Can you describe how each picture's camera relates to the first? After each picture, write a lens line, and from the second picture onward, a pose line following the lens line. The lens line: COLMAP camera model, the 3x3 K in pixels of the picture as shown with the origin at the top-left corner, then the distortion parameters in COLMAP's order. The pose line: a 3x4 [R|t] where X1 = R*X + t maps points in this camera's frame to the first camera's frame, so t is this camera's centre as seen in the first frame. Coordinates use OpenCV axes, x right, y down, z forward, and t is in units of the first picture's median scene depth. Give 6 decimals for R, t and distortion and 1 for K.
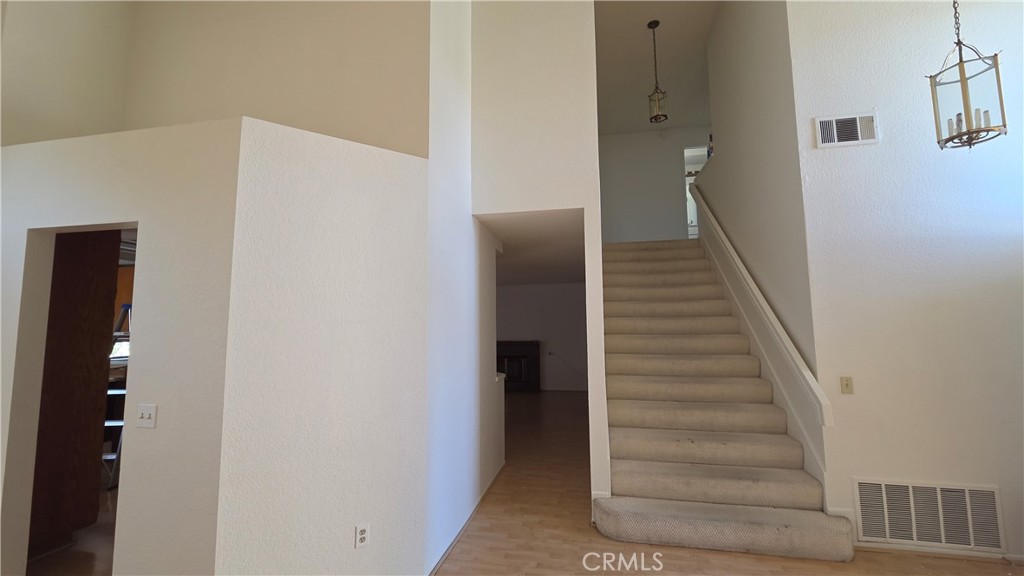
lens RADIAL K [[417.9, 0, 509.0], [0, 417.9, 287.7], [0, 0, 1]] dist [-0.000104, -0.000541]
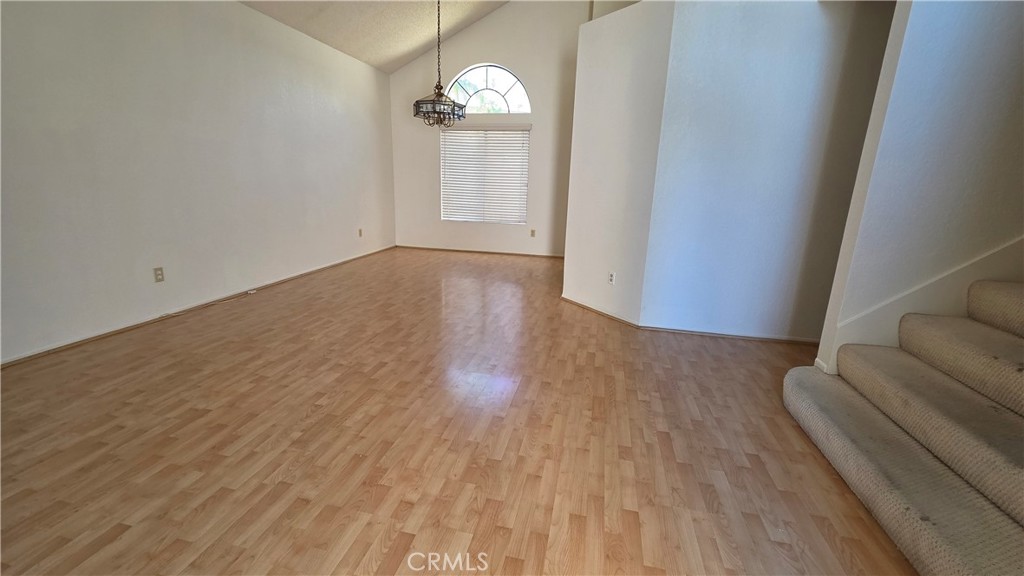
lens RADIAL K [[417.9, 0, 509.0], [0, 417.9, 287.7], [0, 0, 1]] dist [-0.000104, -0.000541]
pose [[-0.019778, 0.253289, -0.967188, 0.955284], [0.055945, 0.966142, 0.251871, 0.135371], [0.998238, -0.049128, -0.033279, 0.471192]]
